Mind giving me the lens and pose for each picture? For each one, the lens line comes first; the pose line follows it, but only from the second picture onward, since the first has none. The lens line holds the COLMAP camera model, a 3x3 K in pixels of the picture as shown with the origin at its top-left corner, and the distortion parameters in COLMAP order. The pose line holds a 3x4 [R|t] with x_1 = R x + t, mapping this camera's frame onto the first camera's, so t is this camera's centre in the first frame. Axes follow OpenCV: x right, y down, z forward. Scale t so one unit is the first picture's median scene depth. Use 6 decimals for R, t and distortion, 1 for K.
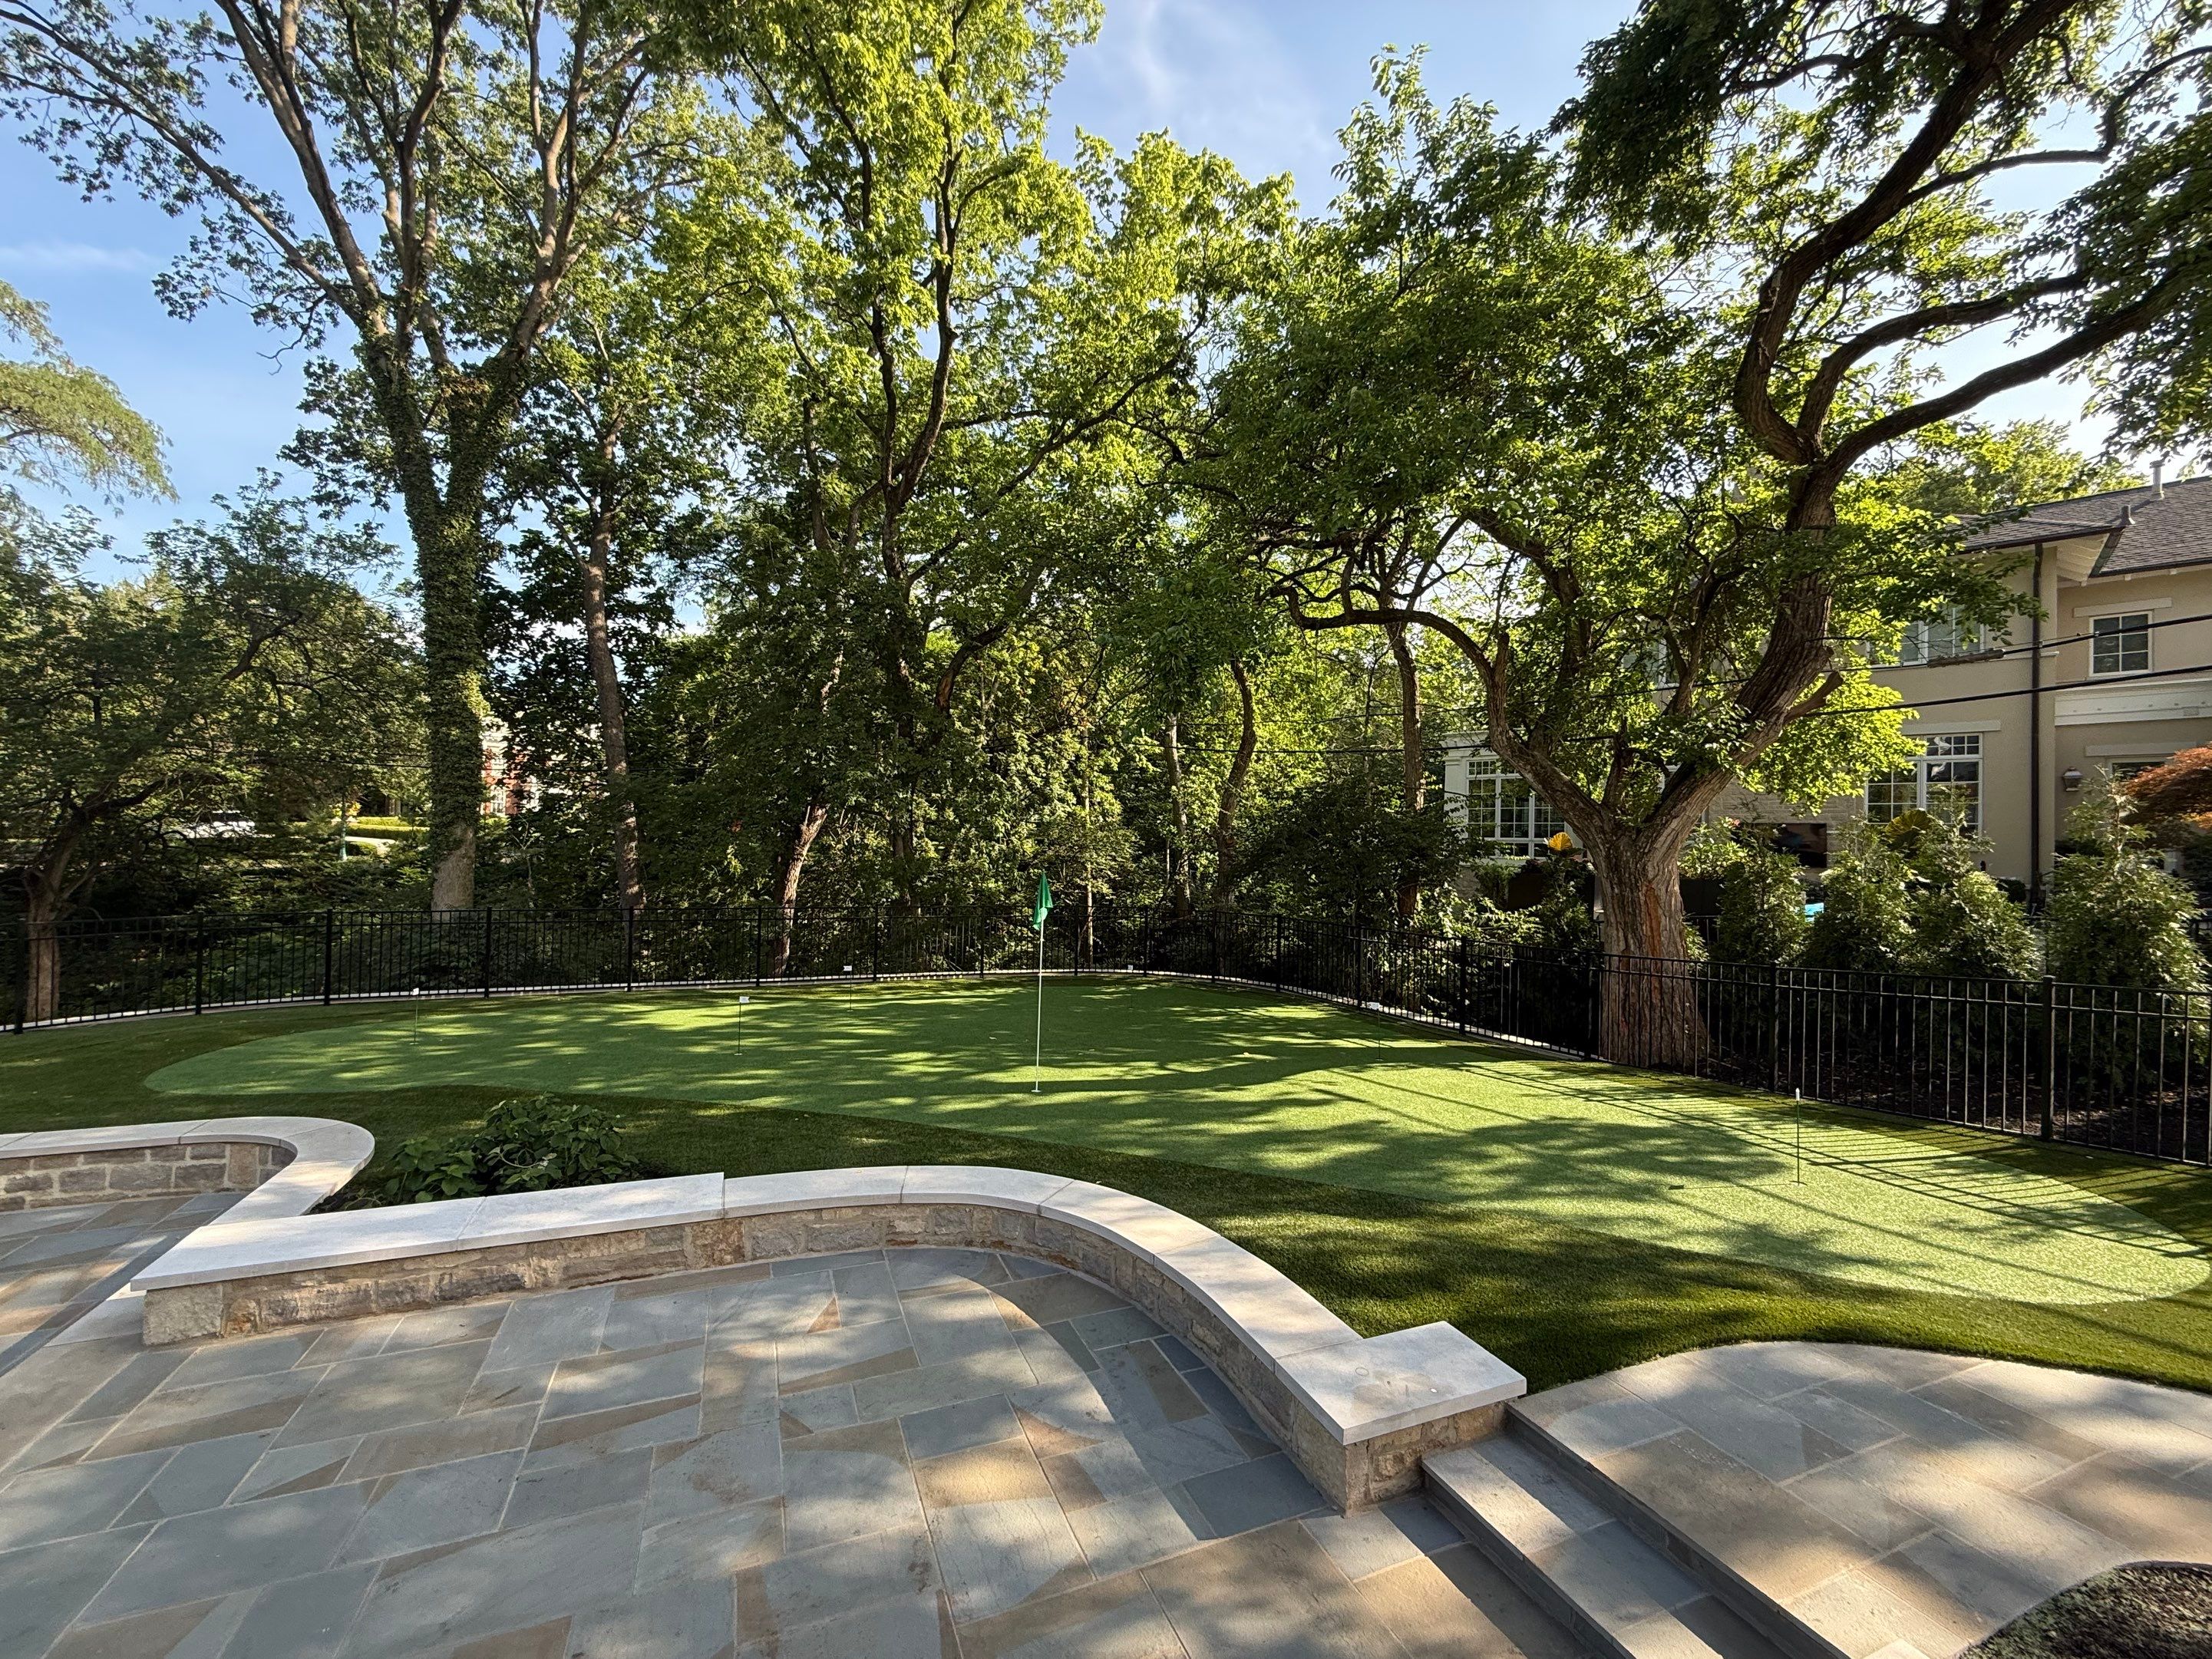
lens RADIAL K [[883.4, 0, 1099.8], [0, 883.4, 833.6], [0, 0, 1]] dist [0.001859, -0.000179]
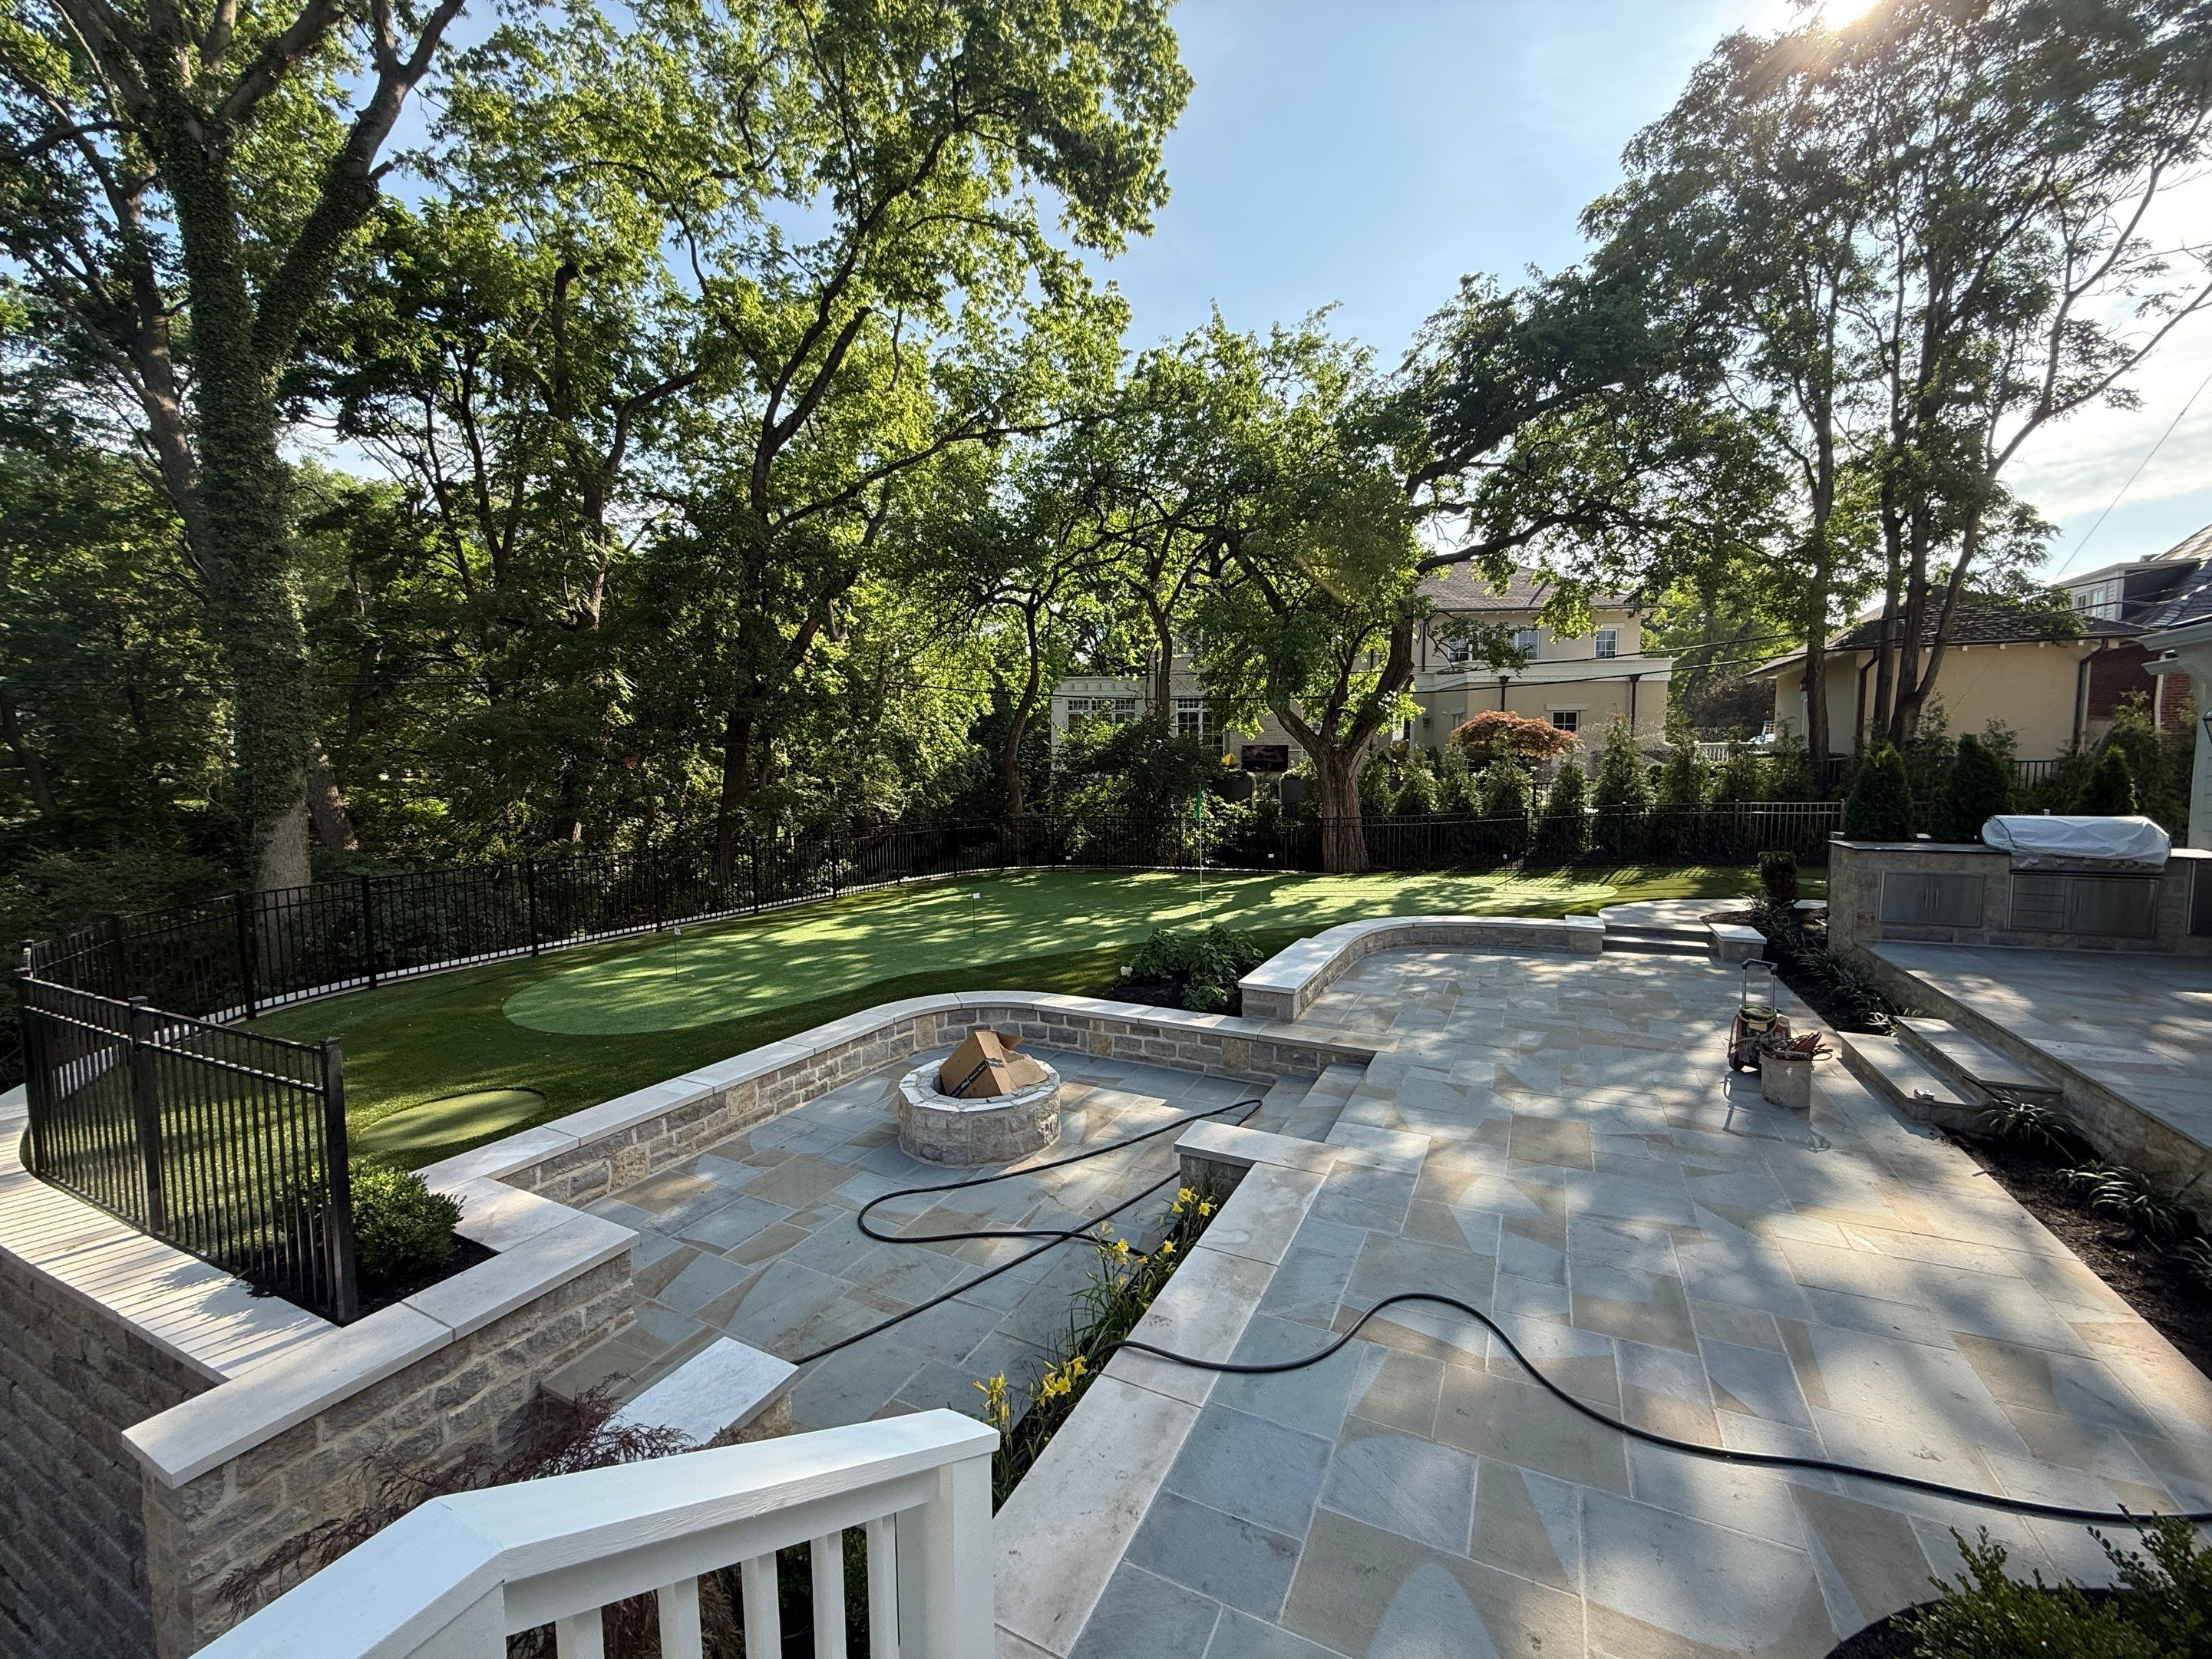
lens RADIAL K [[883.4, 0, 1099.8], [0, 883.4, 833.6], [0, 0, 1]] dist [0.001859, -0.000179]
pose [[0.746738, -0.078044, 0.660523, -0.743036], [0.019707, 0.995252, 0.095314, -0.015872], [-0.664826, -0.058158, 0.744731, -0.056394]]
